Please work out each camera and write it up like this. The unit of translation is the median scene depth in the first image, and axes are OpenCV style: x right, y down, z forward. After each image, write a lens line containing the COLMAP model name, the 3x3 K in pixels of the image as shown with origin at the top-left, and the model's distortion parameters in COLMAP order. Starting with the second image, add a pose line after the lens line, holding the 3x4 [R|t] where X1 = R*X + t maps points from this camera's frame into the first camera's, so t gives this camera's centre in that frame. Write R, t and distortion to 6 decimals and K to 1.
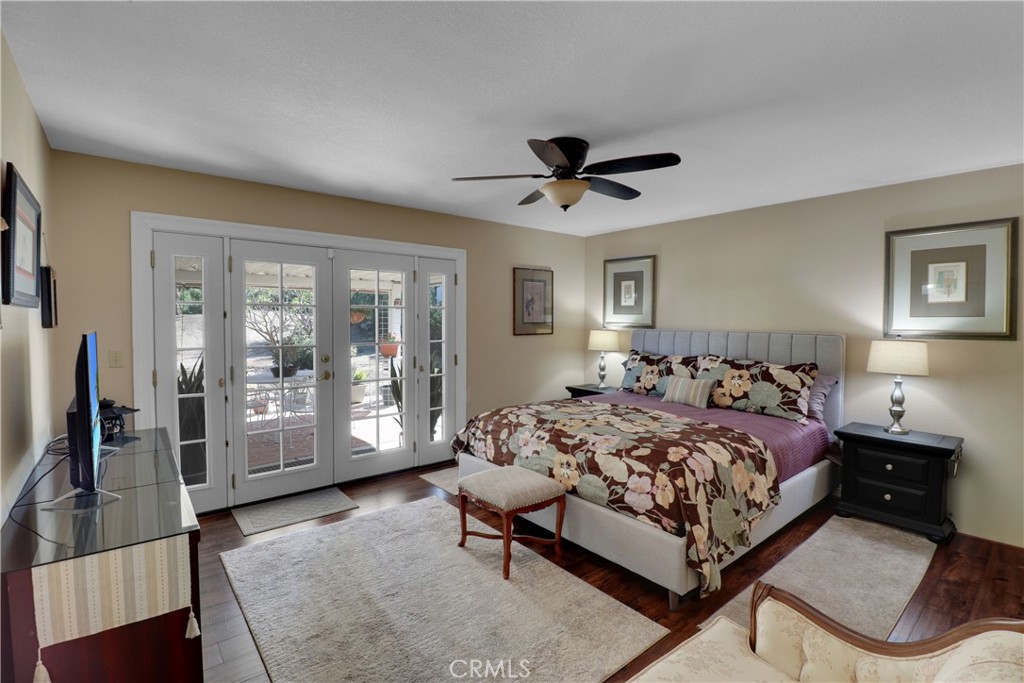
lens RADIAL K [[483.4, 0, 517.9], [0, 483.4, 338.0], [0, 0, 1]] dist [-0.014543, -0.001478]
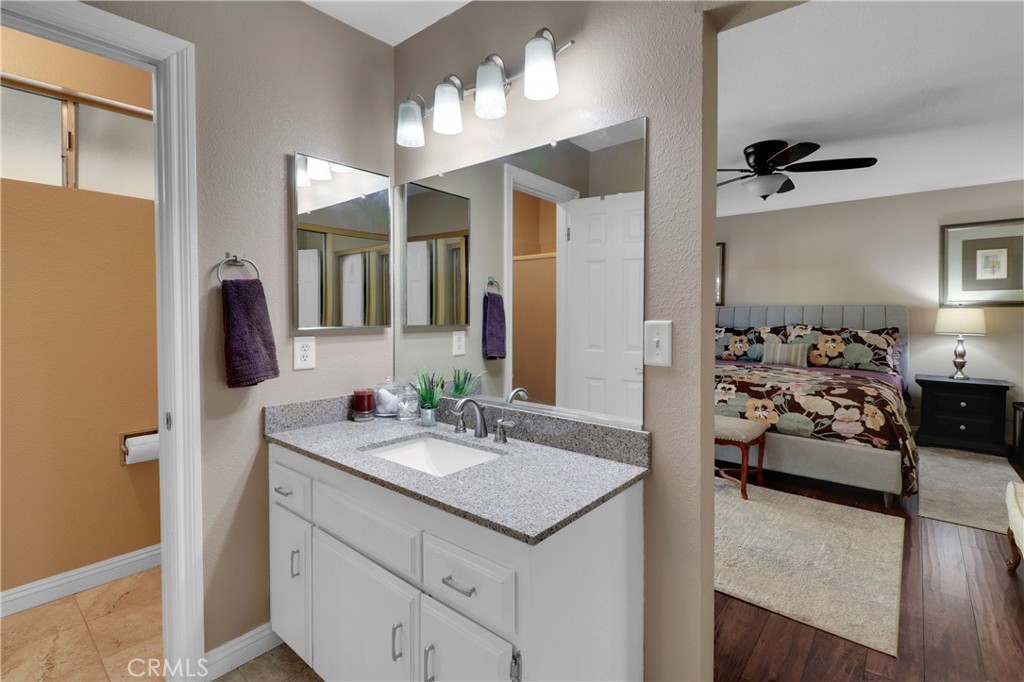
lens RADIAL K [[483.4, 0, 503.8], [0, 483.4, 324.8], [0, 0, 1]] dist [-0.014543, -0.001478]
pose [[0.986615, -0.007768, 0.162880, -0.646009], [0.010162, 0.999852, -0.013868, 0.055885], [-0.162748, 0.015338, 0.986548, -0.080487]]
